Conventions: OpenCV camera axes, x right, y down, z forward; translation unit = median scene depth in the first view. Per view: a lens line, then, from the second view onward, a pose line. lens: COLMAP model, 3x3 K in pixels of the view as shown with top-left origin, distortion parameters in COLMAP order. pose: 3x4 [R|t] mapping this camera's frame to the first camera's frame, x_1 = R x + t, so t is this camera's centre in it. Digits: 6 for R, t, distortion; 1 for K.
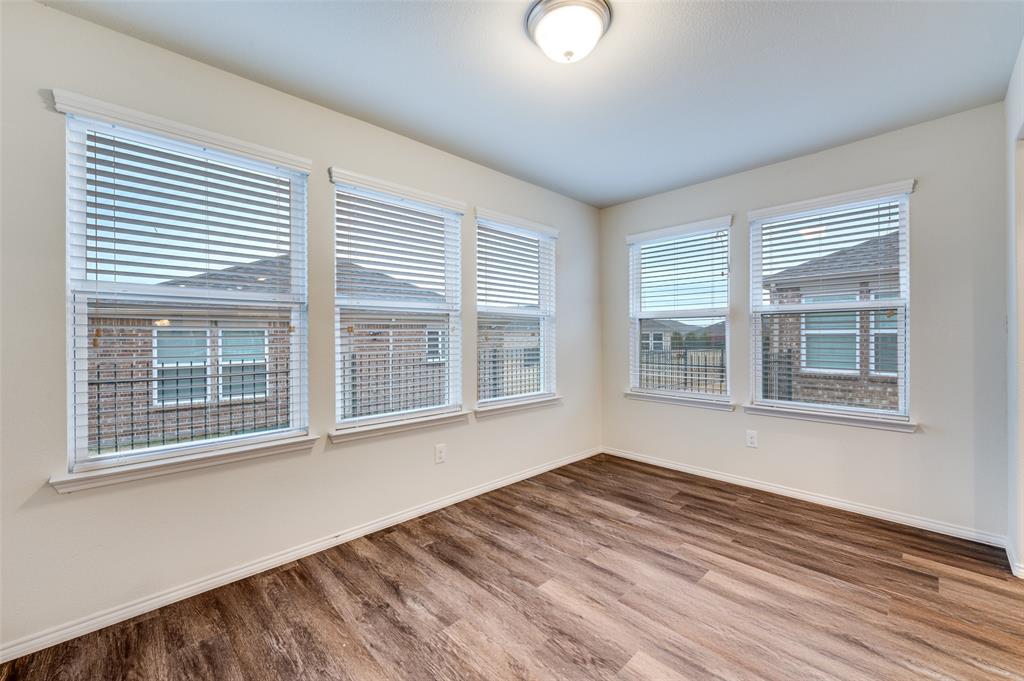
lens RADIAL K [[416.7, 0, 509.2], [0, 416.7, 337.6], [0, 0, 1]] dist [0.002687, 0.000298]
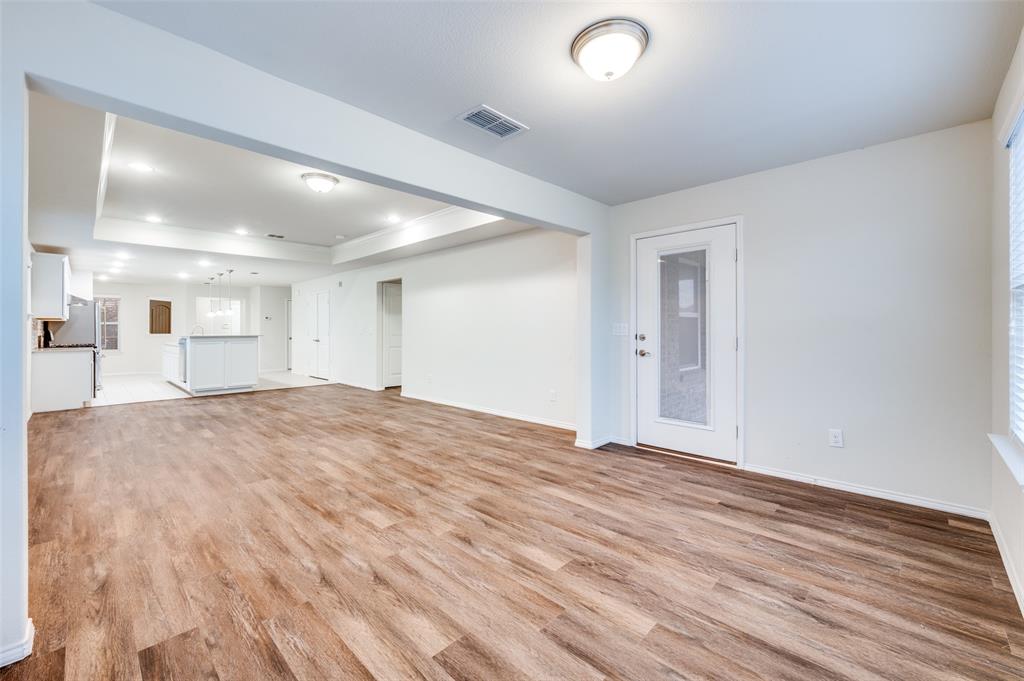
lens RADIAL K [[416.7, 0, 505.8], [0, 416.7, 328.5], [0, 0, 1]] dist [0.002687, 0.000298]
pose [[-0.999813, 0.005524, -0.018509, 0.404301], [0.005511, 0.999985, 0.000749, -0.008797], [0.018513, 0.000647, -0.999828, 1.918462]]
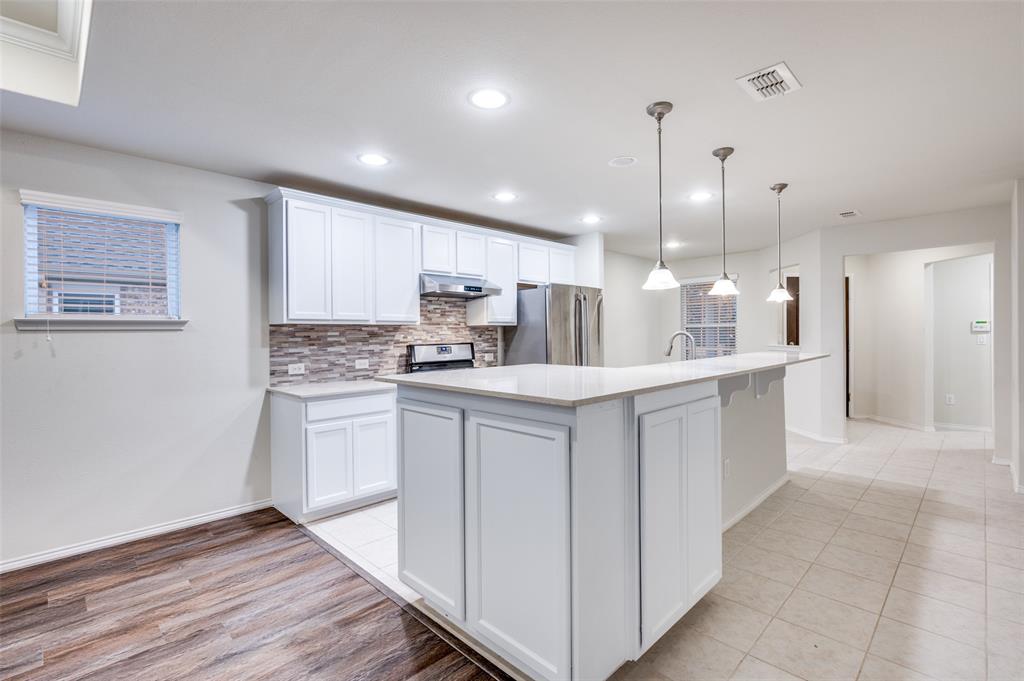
lens RADIAL K [[466.7, 0, 518.6], [0, 466.7, 337.0], [0, 0, 1]] dist [0.000972, -0.000330]
pose [[-0.024730, -0.005960, 0.999676, 2.272228], [0.011839, 0.999910, 0.006255, -0.063418], [-0.999624, 0.011989, -0.024657, -2.520459]]
